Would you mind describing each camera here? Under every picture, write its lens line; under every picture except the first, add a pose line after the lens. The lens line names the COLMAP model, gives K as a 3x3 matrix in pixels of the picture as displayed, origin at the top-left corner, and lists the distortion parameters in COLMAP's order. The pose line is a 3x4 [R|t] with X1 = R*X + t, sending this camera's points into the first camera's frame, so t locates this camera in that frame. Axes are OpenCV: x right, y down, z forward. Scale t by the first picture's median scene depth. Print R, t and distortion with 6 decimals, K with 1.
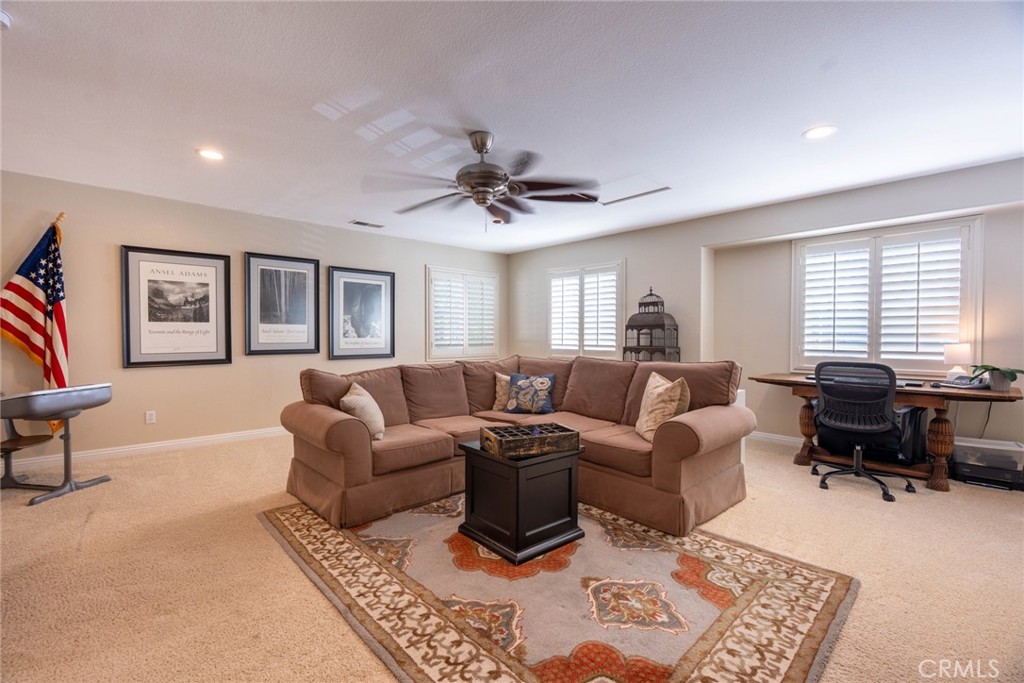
lens RADIAL K [[449.3, 0, 509.4], [0, 449.3, 341.1], [0, 0, 1]] dist [-0.012445, -0.000337]
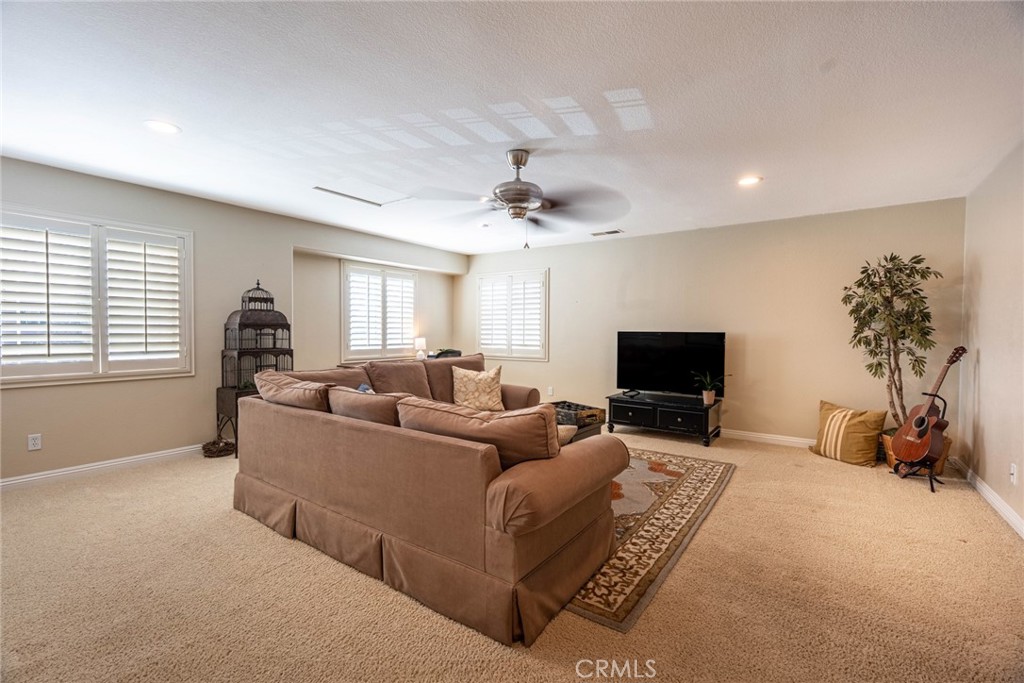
lens RADIAL K [[449.3, 0, 507.3], [0, 449.3, 339.4], [0, 0, 1]] dist [-0.012445, -0.000337]
pose [[-0.202392, -0.027474, 0.978919, -1.132619], [0.006146, 0.999551, 0.029323, -0.051220], [-0.979285, 0.011952, -0.202133, 1.275756]]
